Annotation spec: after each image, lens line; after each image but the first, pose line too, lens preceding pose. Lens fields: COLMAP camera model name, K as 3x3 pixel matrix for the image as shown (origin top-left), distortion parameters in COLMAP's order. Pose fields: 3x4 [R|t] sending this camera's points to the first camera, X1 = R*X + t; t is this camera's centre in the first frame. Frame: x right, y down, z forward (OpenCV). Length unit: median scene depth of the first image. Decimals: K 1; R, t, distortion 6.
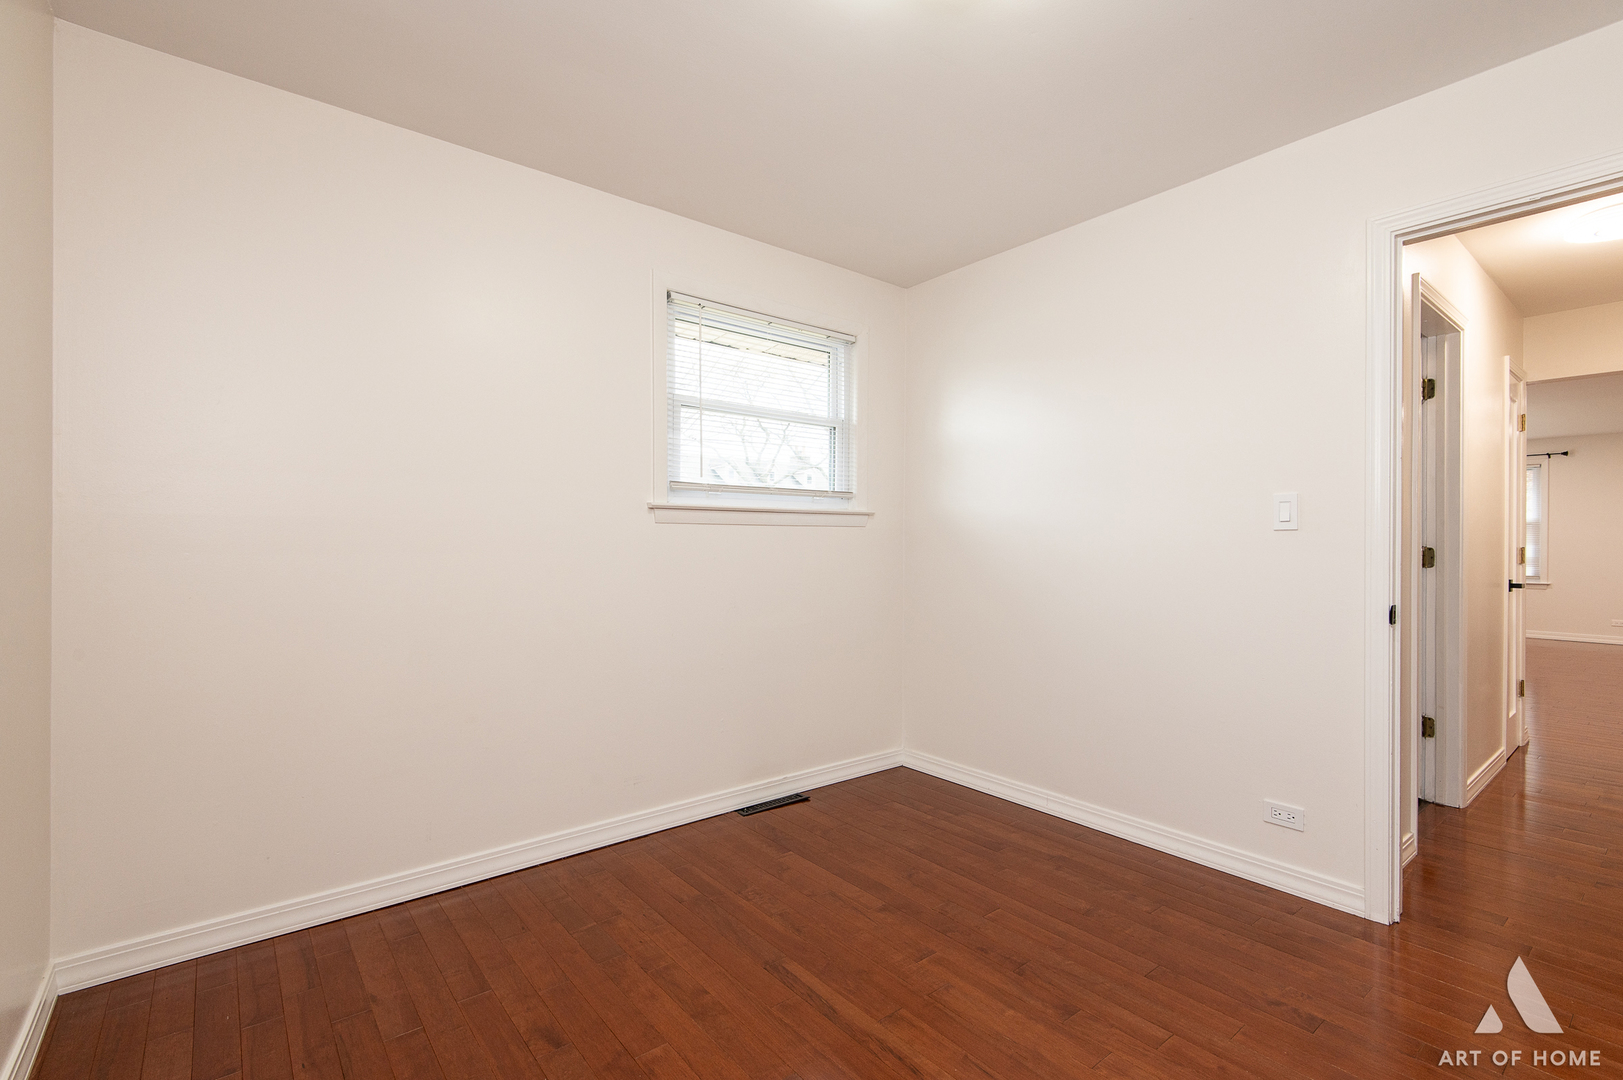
lens RADIAL K [[723.4, 0, 803.7], [0, 723.4, 541.5], [0, 0, 1]] dist [0.010594, -0.009132]
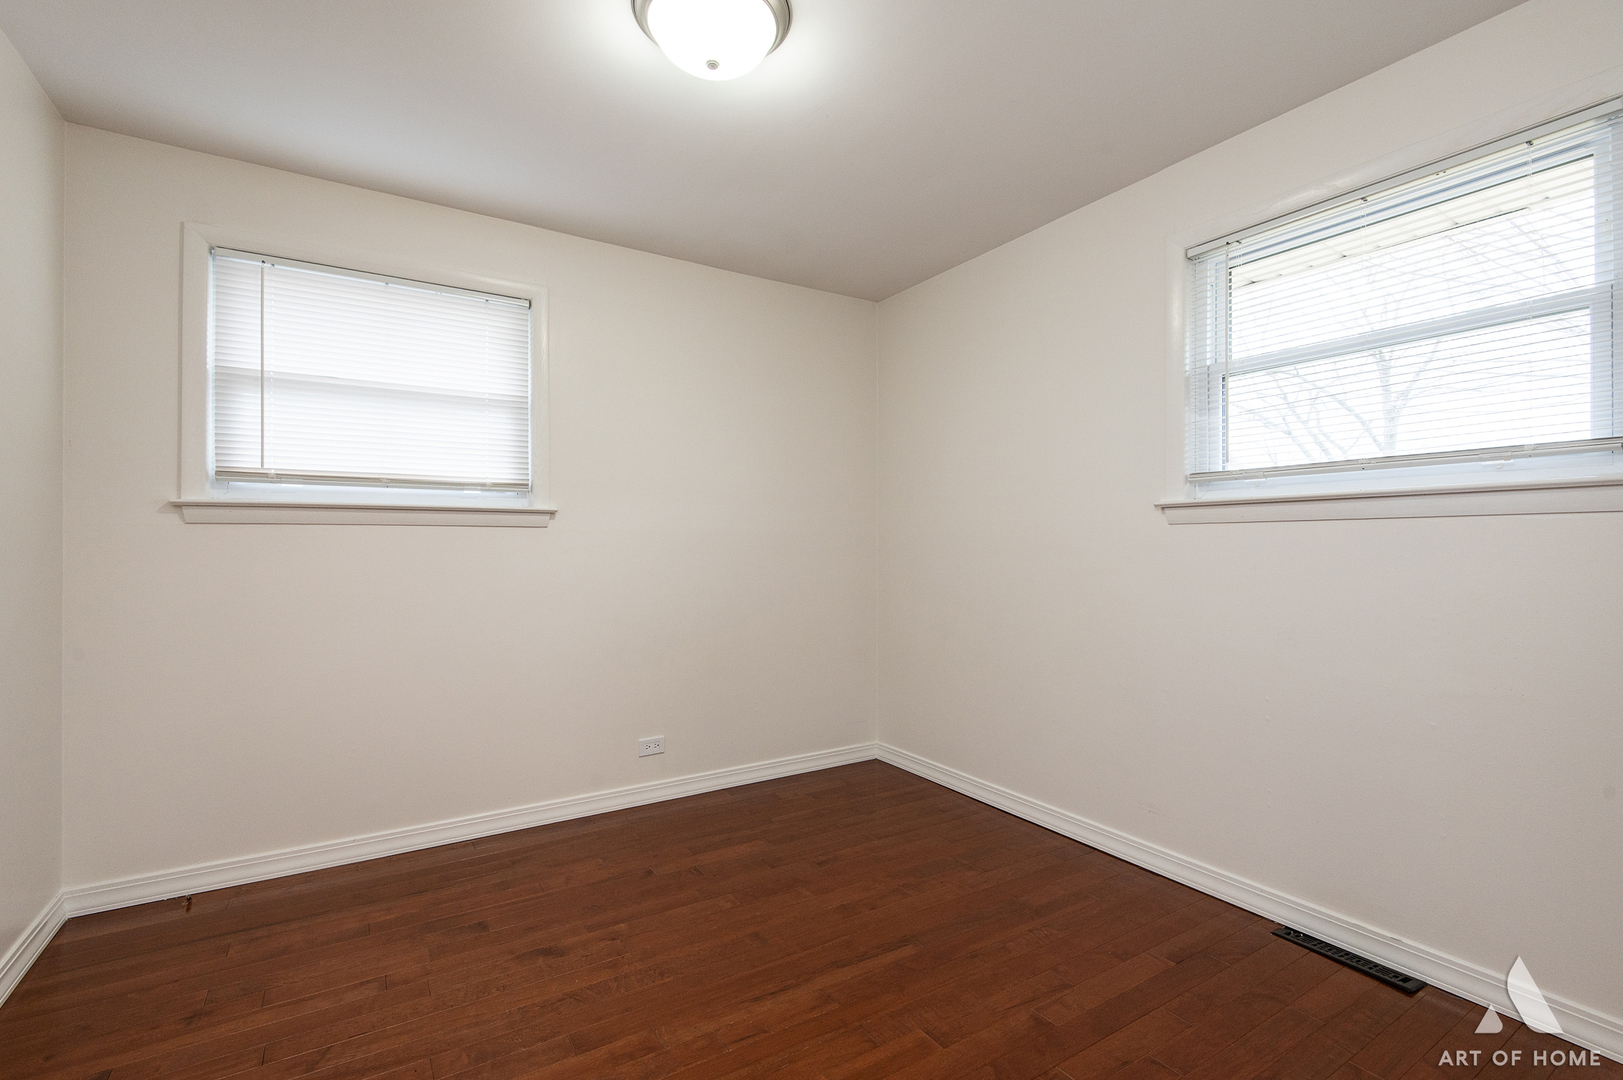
lens RADIAL K [[723.4, 0, 804.3], [0, 723.4, 539.7], [0, 0, 1]] dist [0.010594, -0.009132]
pose [[-0.123727, -0.011090, -0.992254, 0.751085], [0.002643, 0.999930, -0.011505, 0.001912], [0.992313, -0.004046, -0.123690, 0.699920]]
